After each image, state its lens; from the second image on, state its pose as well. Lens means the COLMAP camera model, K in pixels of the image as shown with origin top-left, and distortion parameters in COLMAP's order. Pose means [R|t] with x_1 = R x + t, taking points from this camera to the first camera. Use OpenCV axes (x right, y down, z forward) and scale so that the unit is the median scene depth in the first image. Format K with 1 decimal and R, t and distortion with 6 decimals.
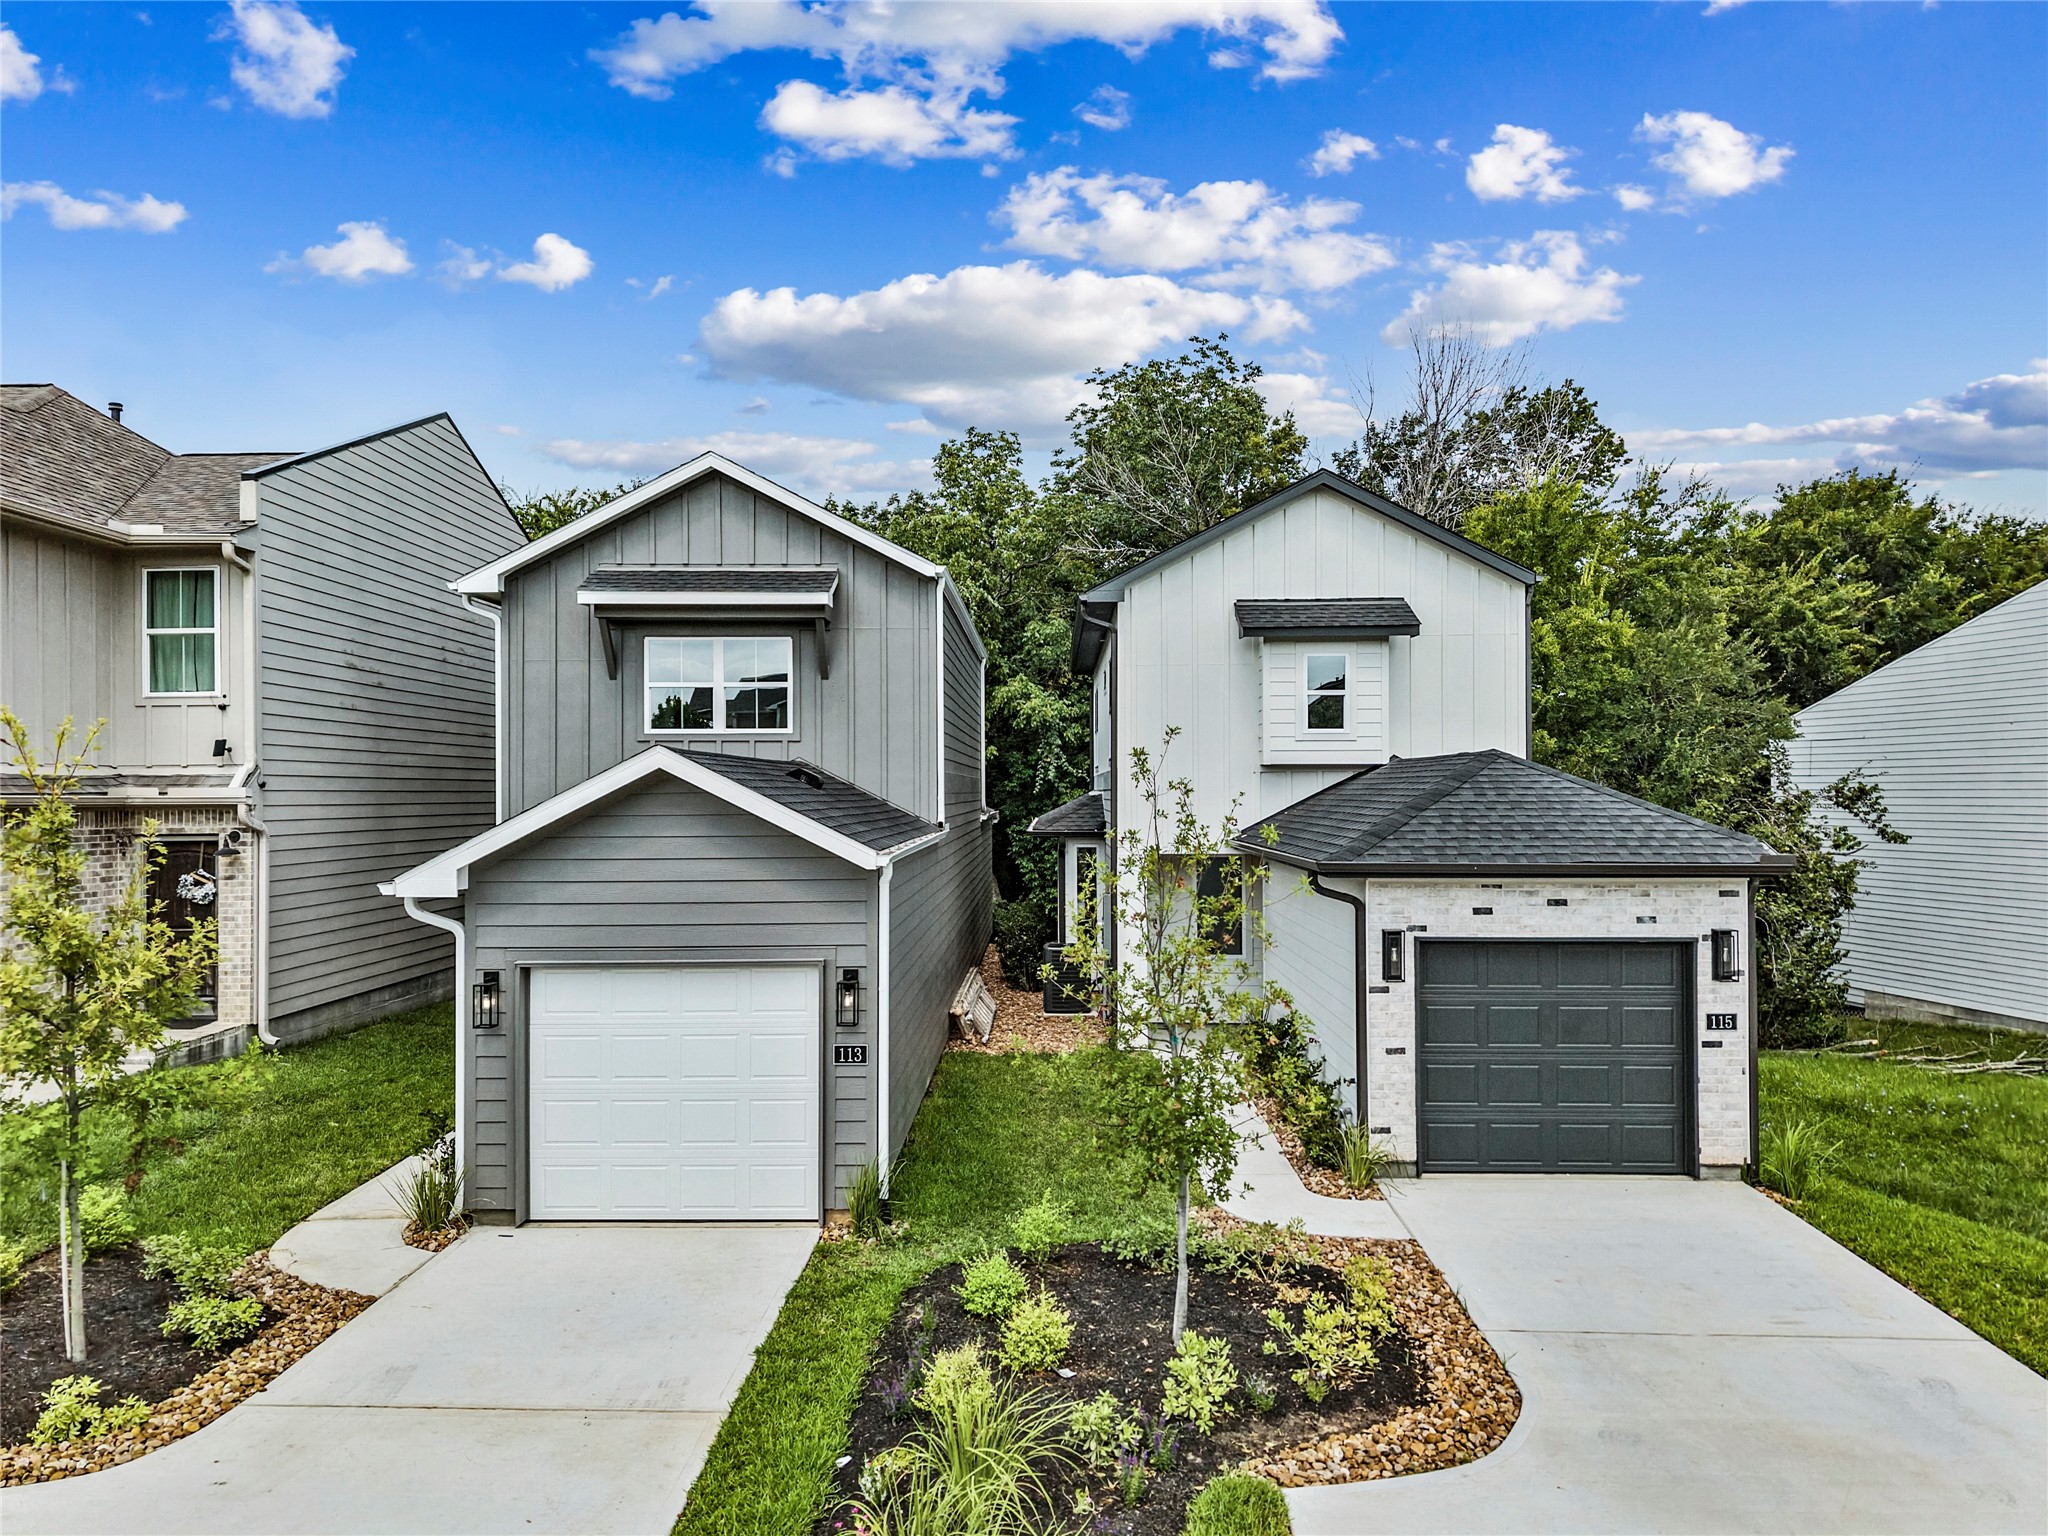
lens RADIAL K [[1379.3, 0, 1016.9], [0, 1379.3, 776.1], [0, 0, 1]] dist [0.011991, -0.005596]
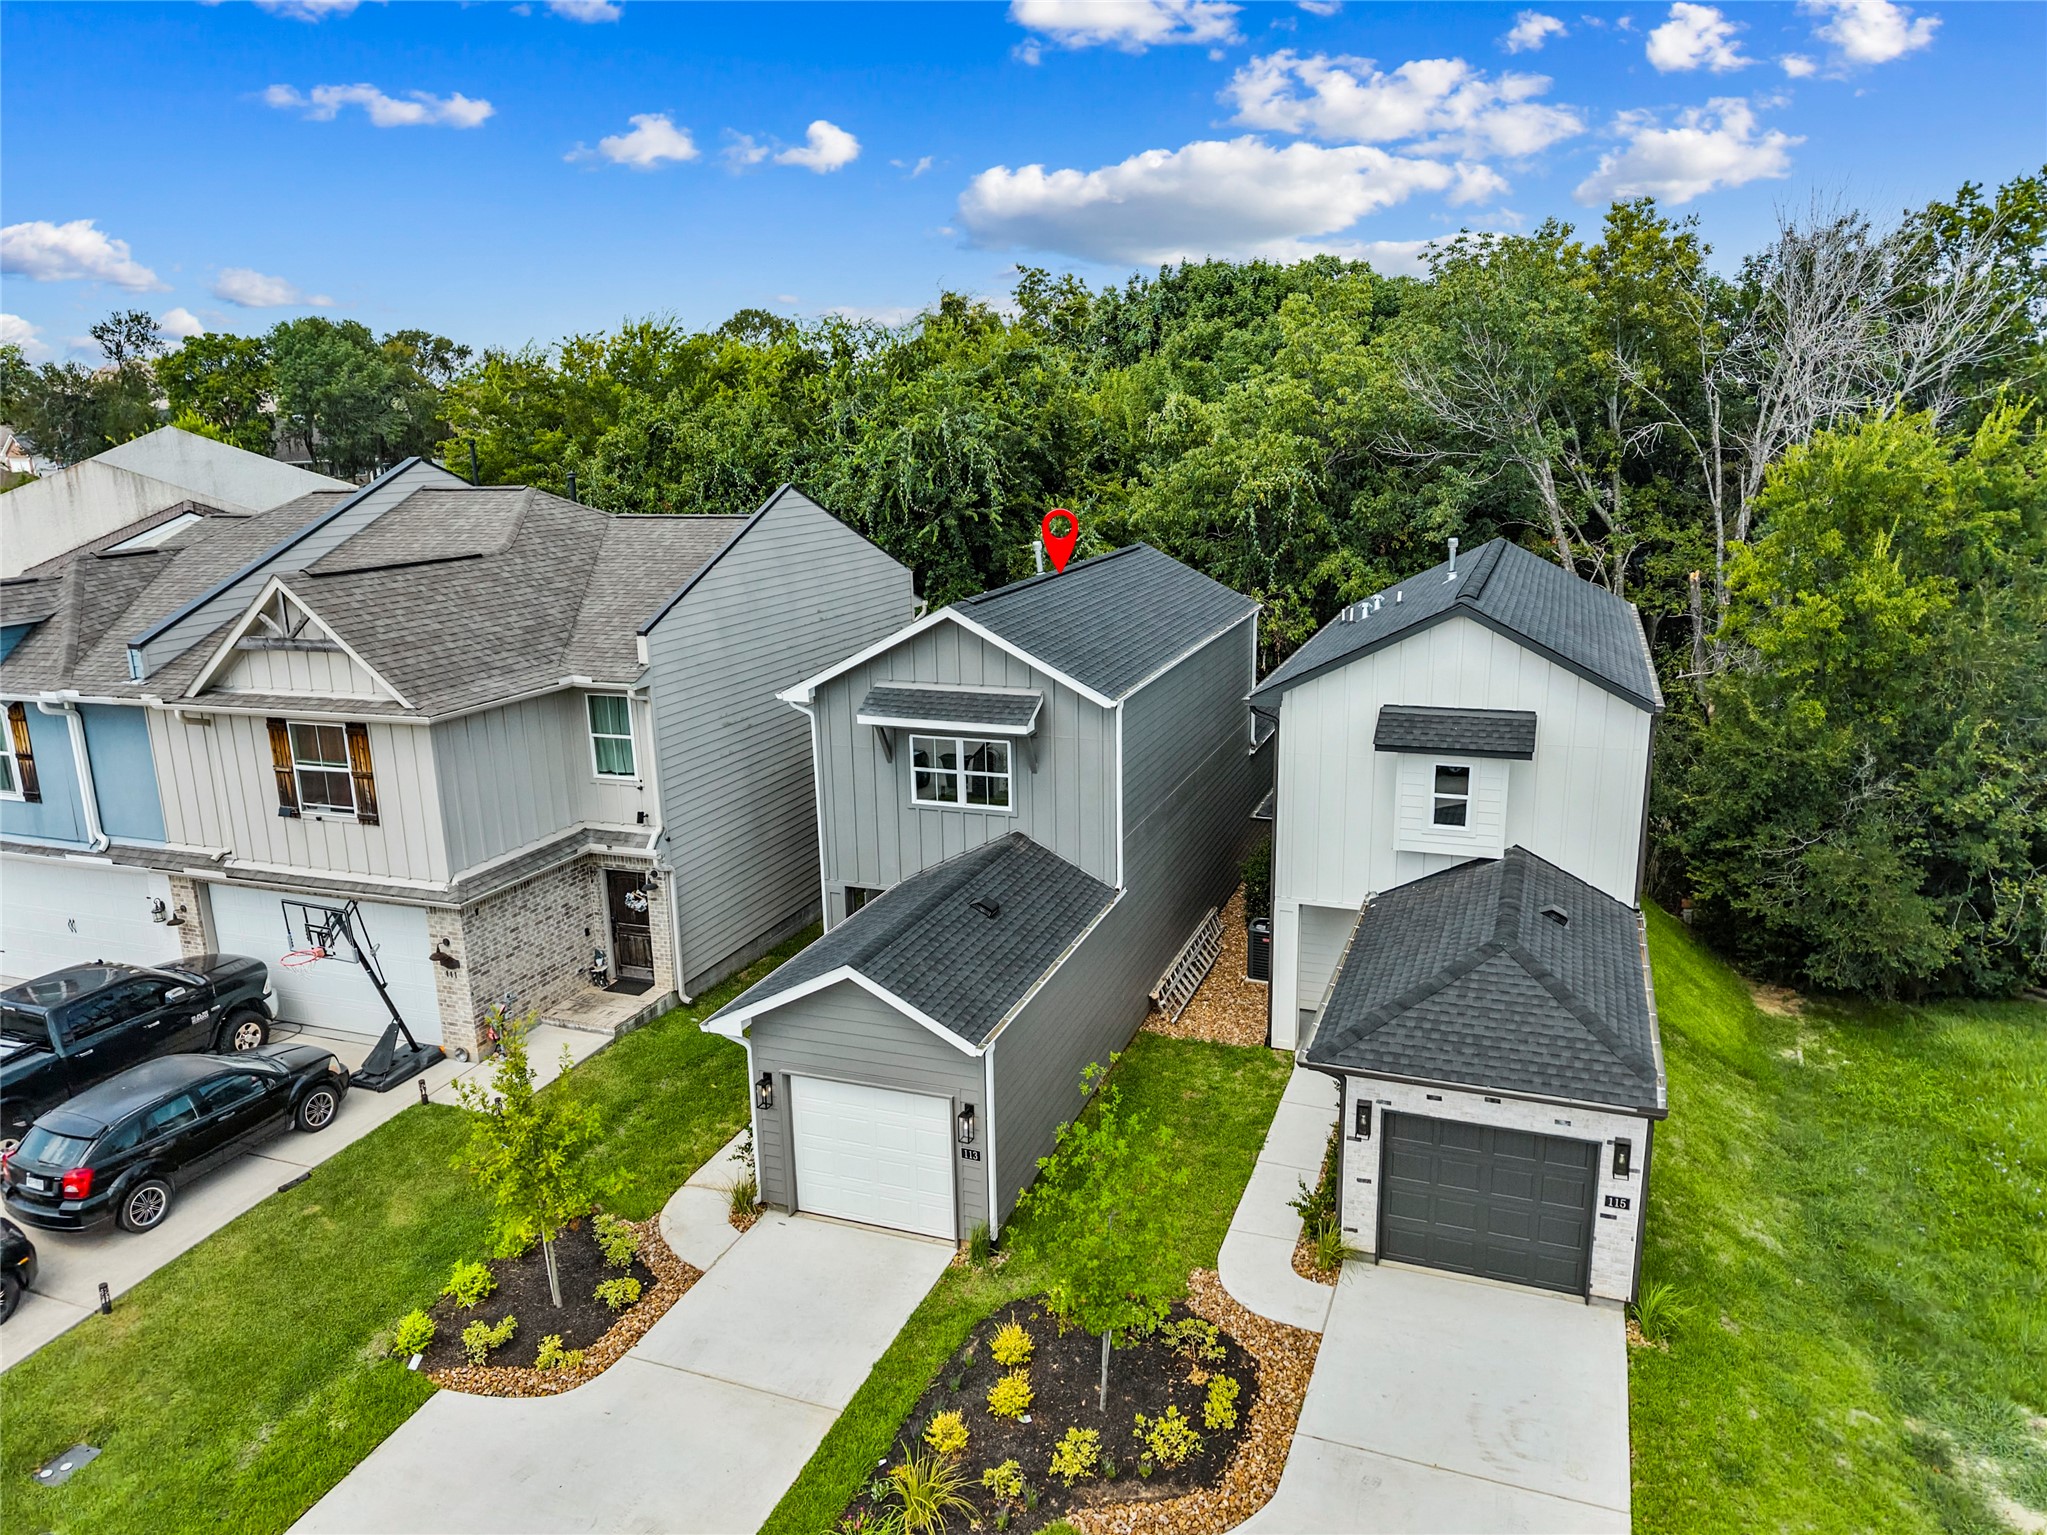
lens RADIAL K [[1407.4, 0, 1017.6], [0, 1407.4, 779.3], [0, 0, 1]] dist [0.012215, -0.001704]
pose [[0.942581, 0.065517, -0.327487, 0.382760], [0.023102, 0.965430, 0.259636, -0.562474], [0.333176, -0.252294, 0.908483, -0.296221]]
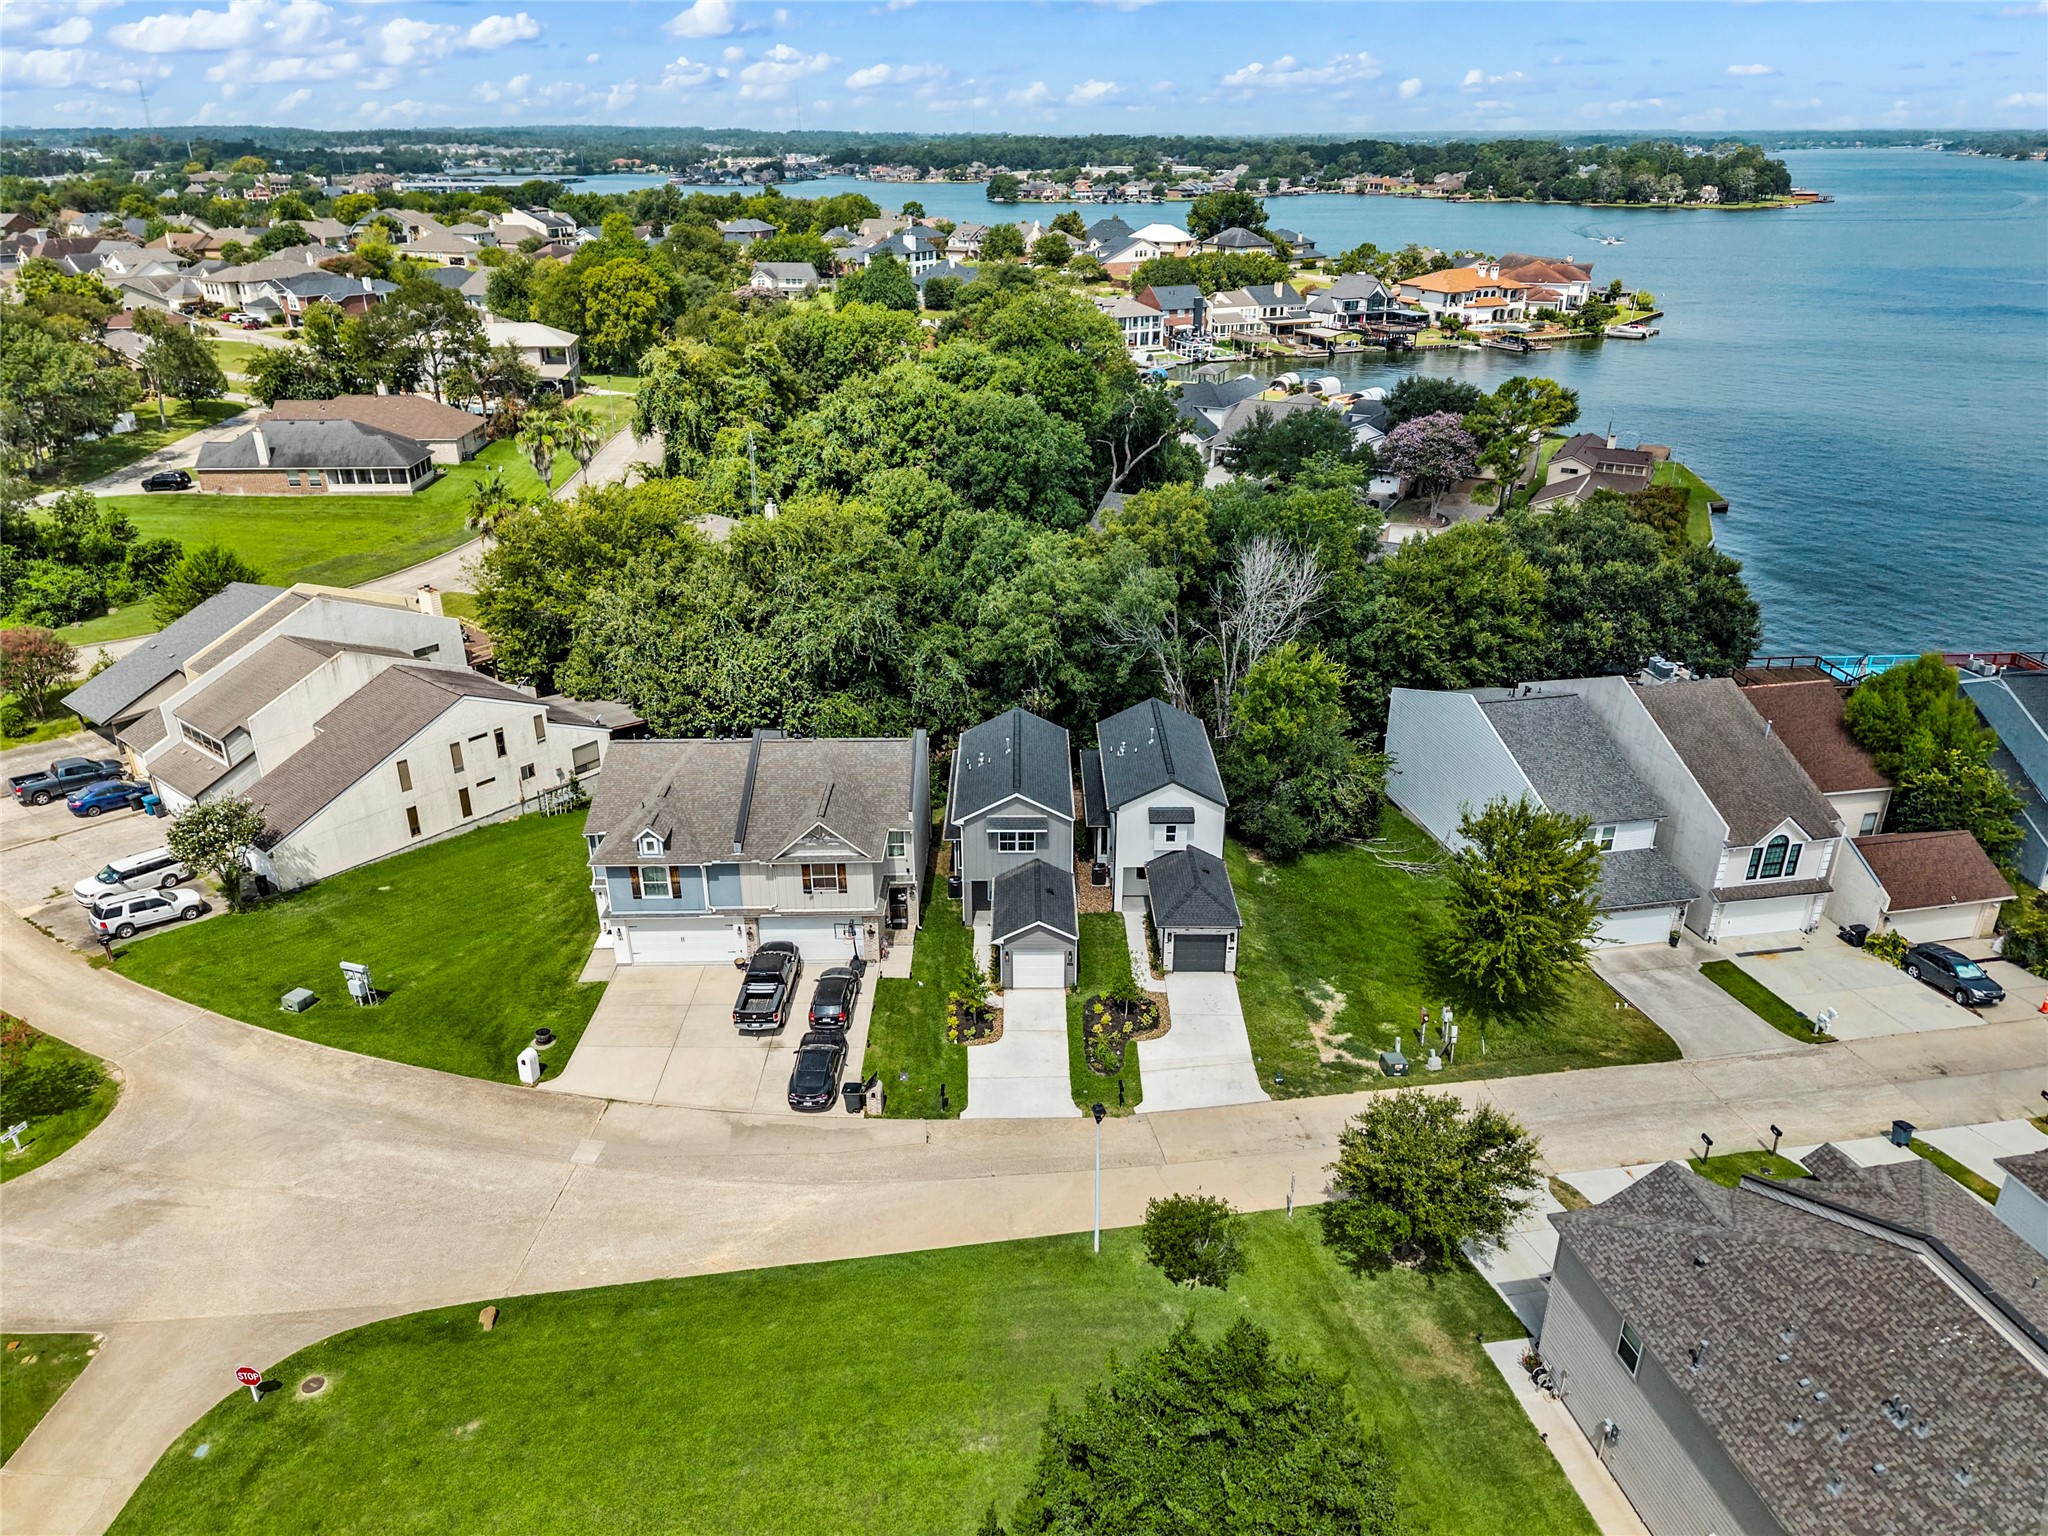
lens RADIAL K [[1395.5, 0, 1016.0], [0, 1395.5, 772.9], [0, 0, 1]] dist [0.013081, -0.007467]
pose [[0.999758, -0.010818, 0.019164, -0.404159], [0.001710, 0.906401, 0.422416, -2.665311], [-0.021940, -0.422281, 0.906200, -3.509810]]
